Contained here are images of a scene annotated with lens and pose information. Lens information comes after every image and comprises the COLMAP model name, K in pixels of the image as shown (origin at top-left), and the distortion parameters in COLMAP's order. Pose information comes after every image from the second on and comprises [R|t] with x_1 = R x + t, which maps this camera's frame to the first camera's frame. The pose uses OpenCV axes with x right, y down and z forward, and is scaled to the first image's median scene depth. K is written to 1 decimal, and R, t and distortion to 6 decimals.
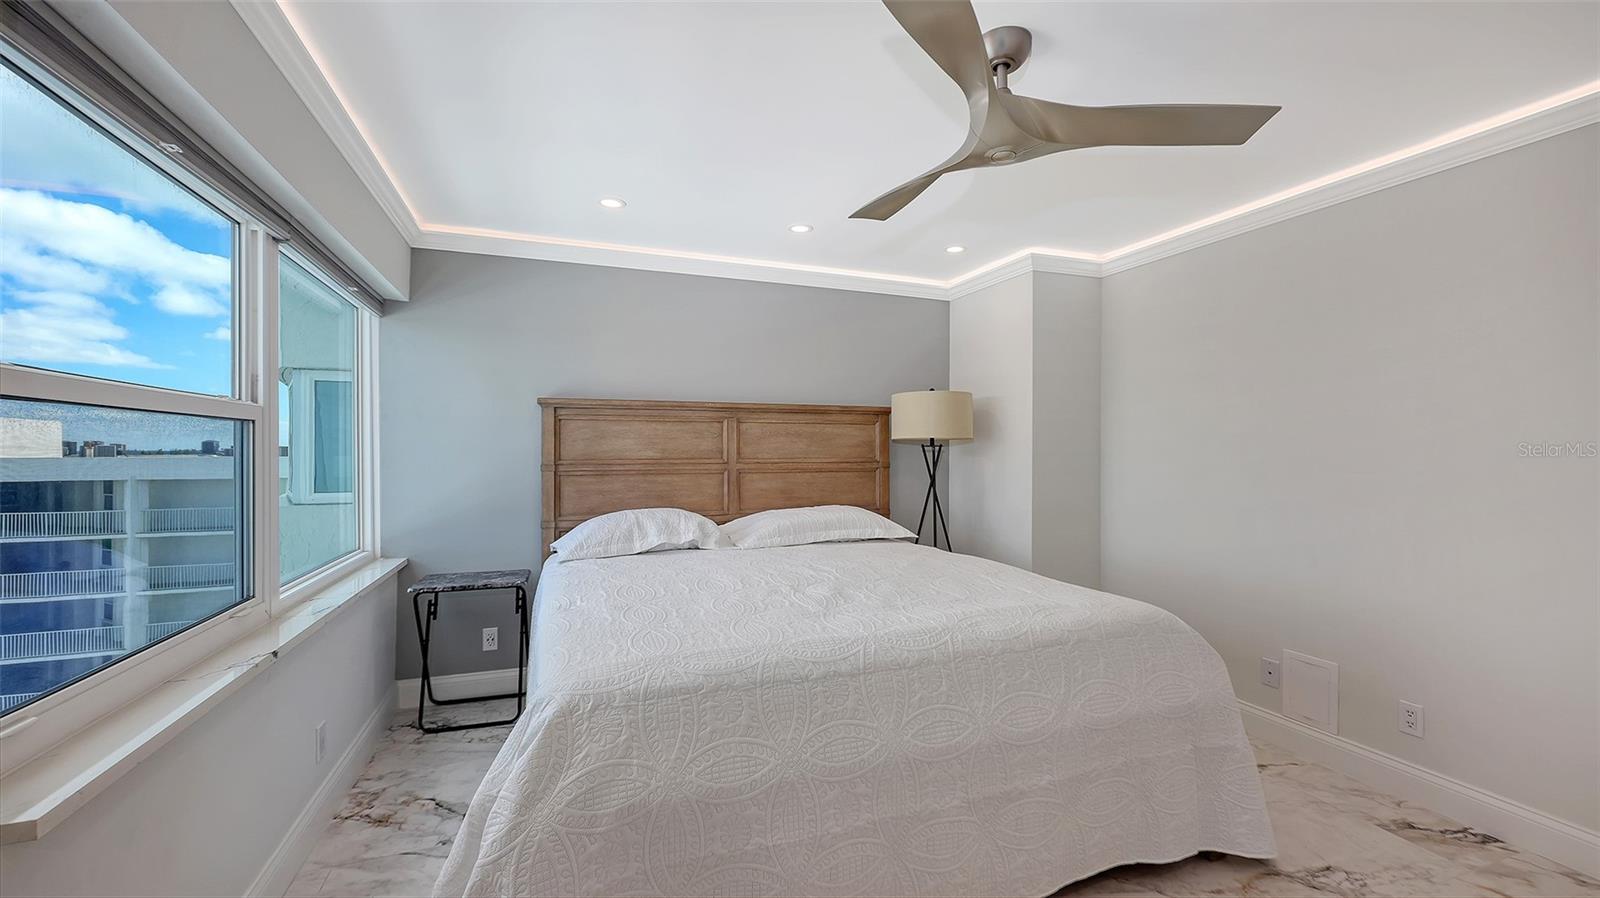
lens RADIAL K [[651.1, 0, 802.6], [0, 651.1, 446.1], [0, 0, 1]] dist [0.003431, 0.000146]
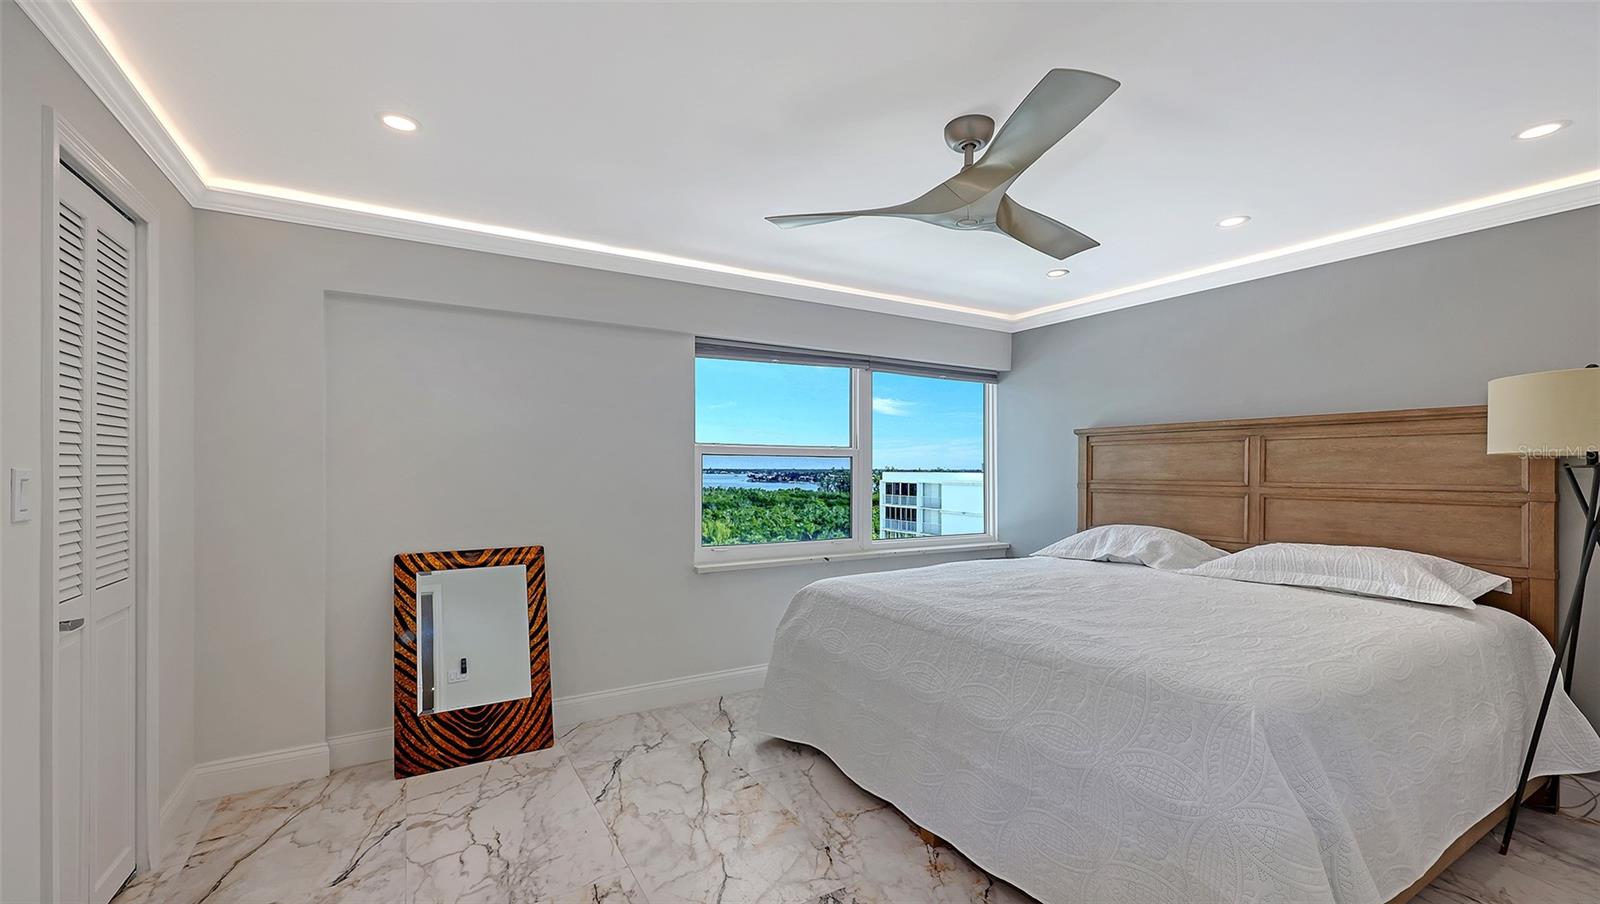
lens RADIAL K [[660.6, 0, 801.9], [0, 660.6, 463.3], [0, 0, 1]] dist [-0.001695, -0.000092]
pose [[0.174168, -0.007530, -0.984687, 0.691051], [0.002087, 0.999971, -0.007278, -0.000409], [0.984714, -0.000788, 0.174179, 0.235795]]
